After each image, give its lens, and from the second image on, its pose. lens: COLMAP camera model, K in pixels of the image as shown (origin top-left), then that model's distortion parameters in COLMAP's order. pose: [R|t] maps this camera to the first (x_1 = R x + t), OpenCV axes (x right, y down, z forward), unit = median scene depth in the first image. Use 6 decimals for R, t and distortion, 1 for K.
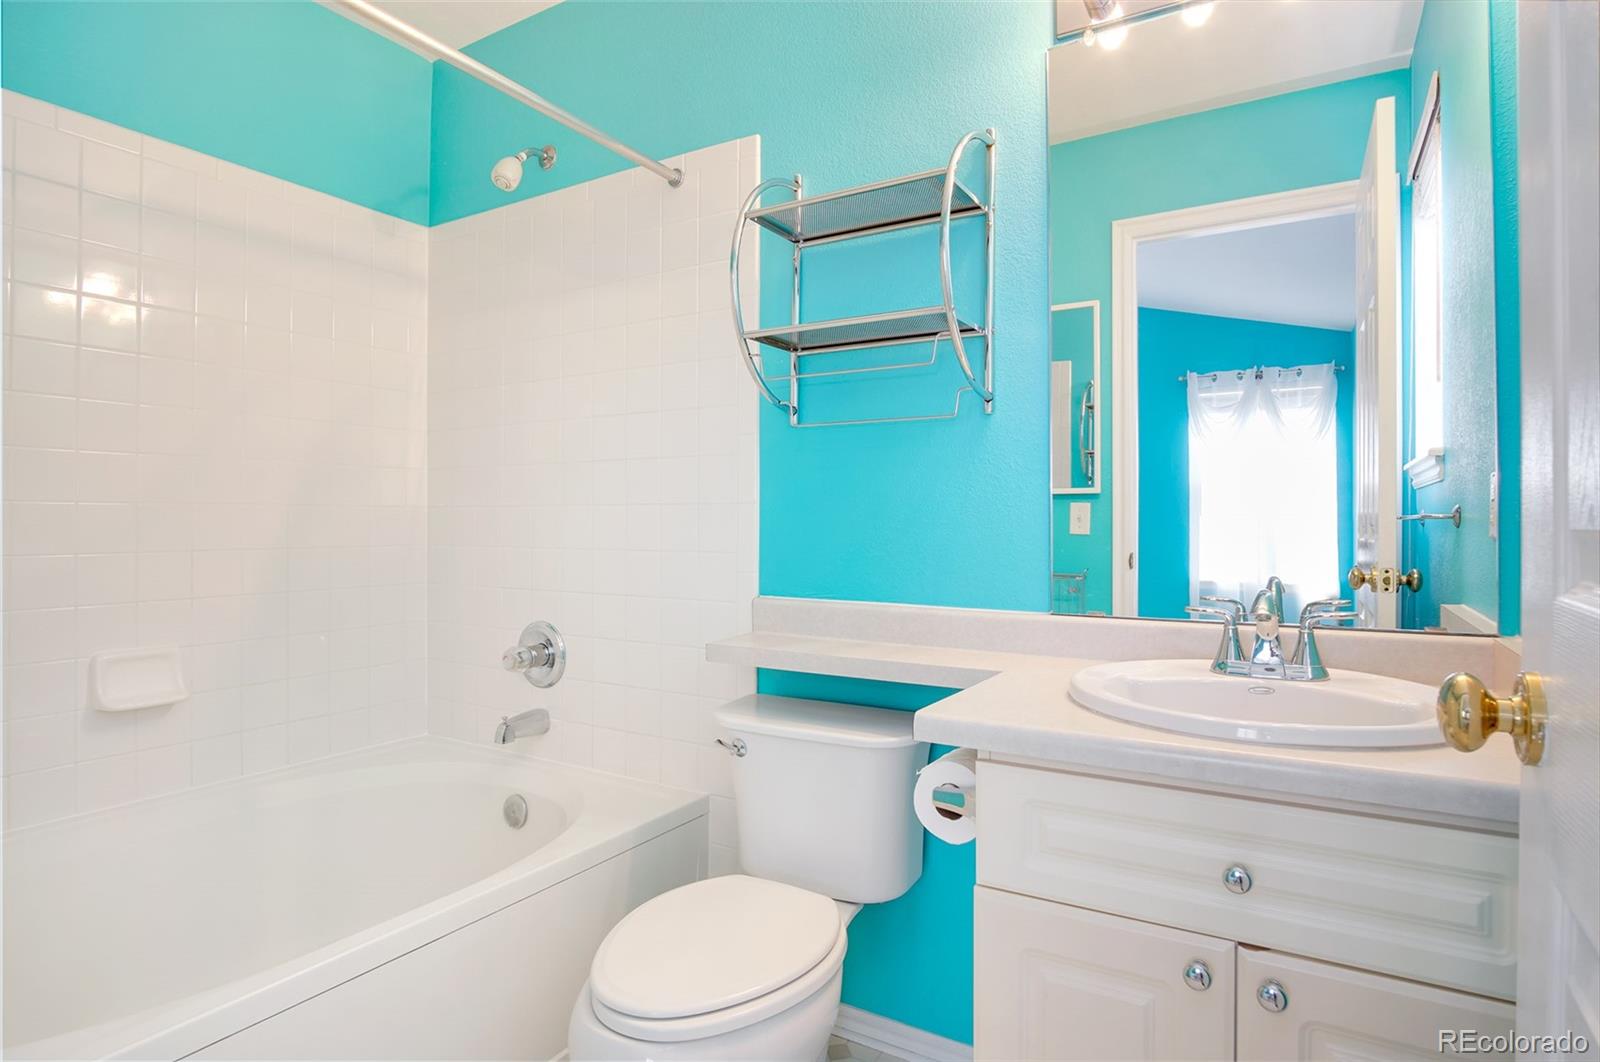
lens RADIAL K [[857.4, 0, 797.1], [0, 857.4, 529.2], [0, 0, 1]] dist [-0.028755, 0.000243]
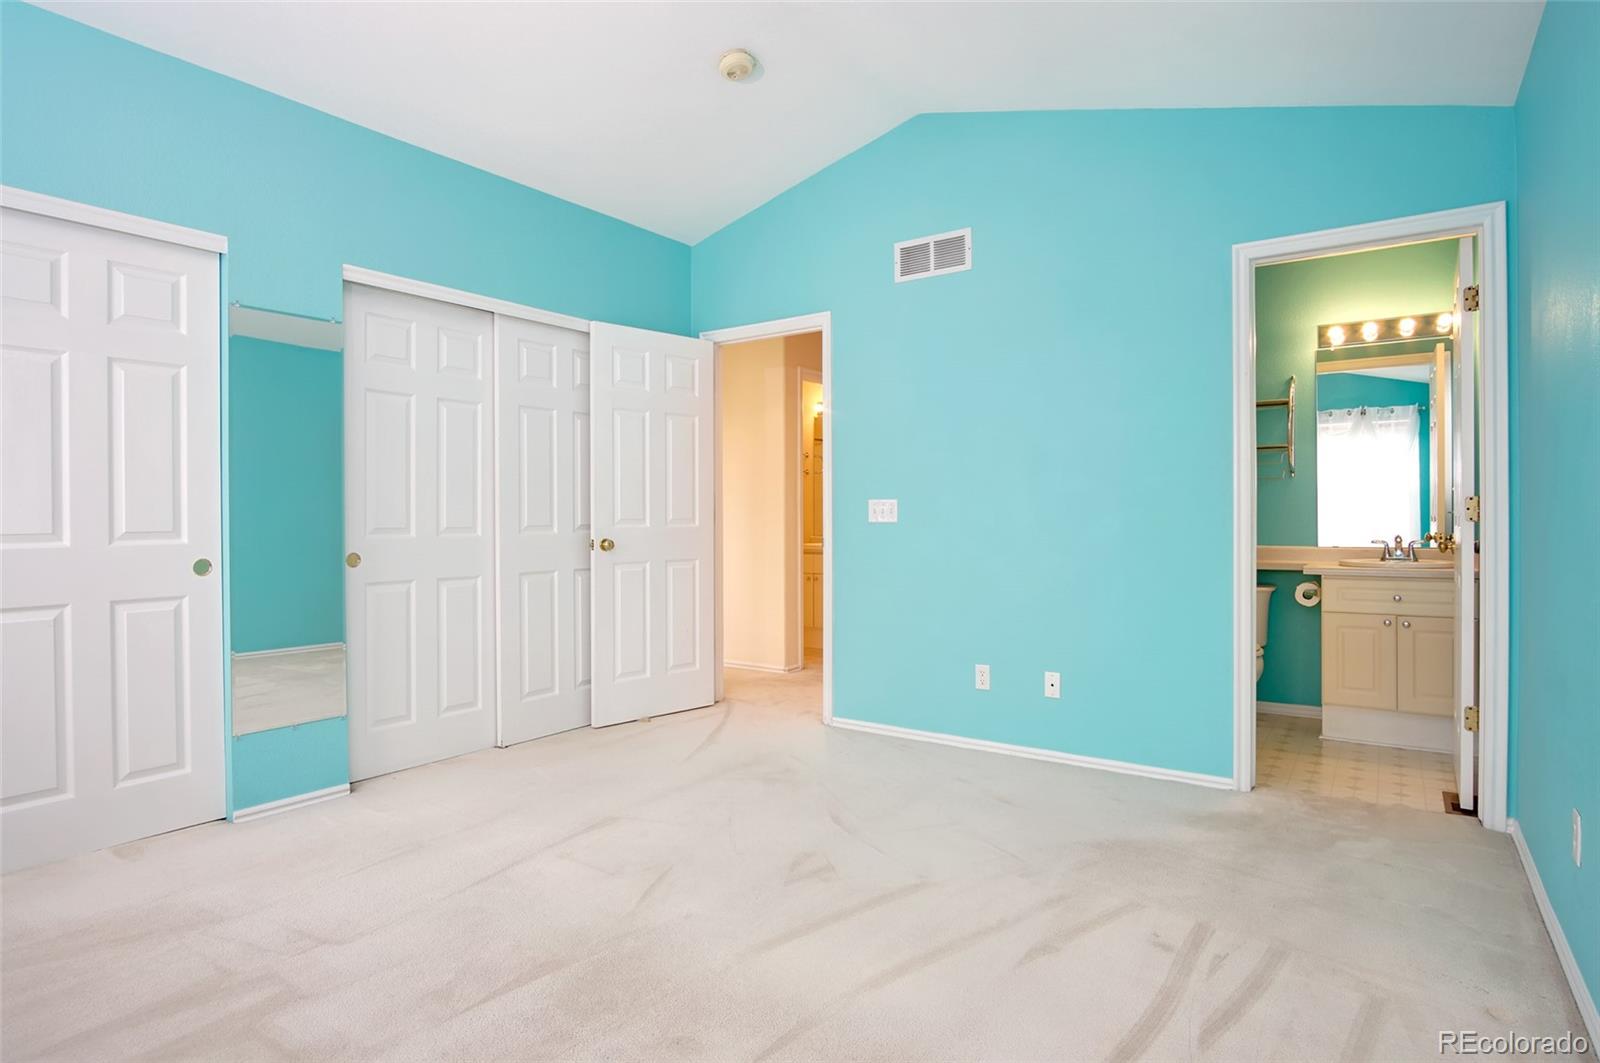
lens RADIAL K [[857.4, 0, 801.2], [0, 857.4, 526.9], [0, 0, 1]] dist [-0.028755, 0.000243]
pose [[0.997966, -0.002860, -0.063684, -0.320412], [0.003060, 0.999991, 0.003041, 0.005810], [0.063675, -0.003230, 0.997965, -0.499035]]
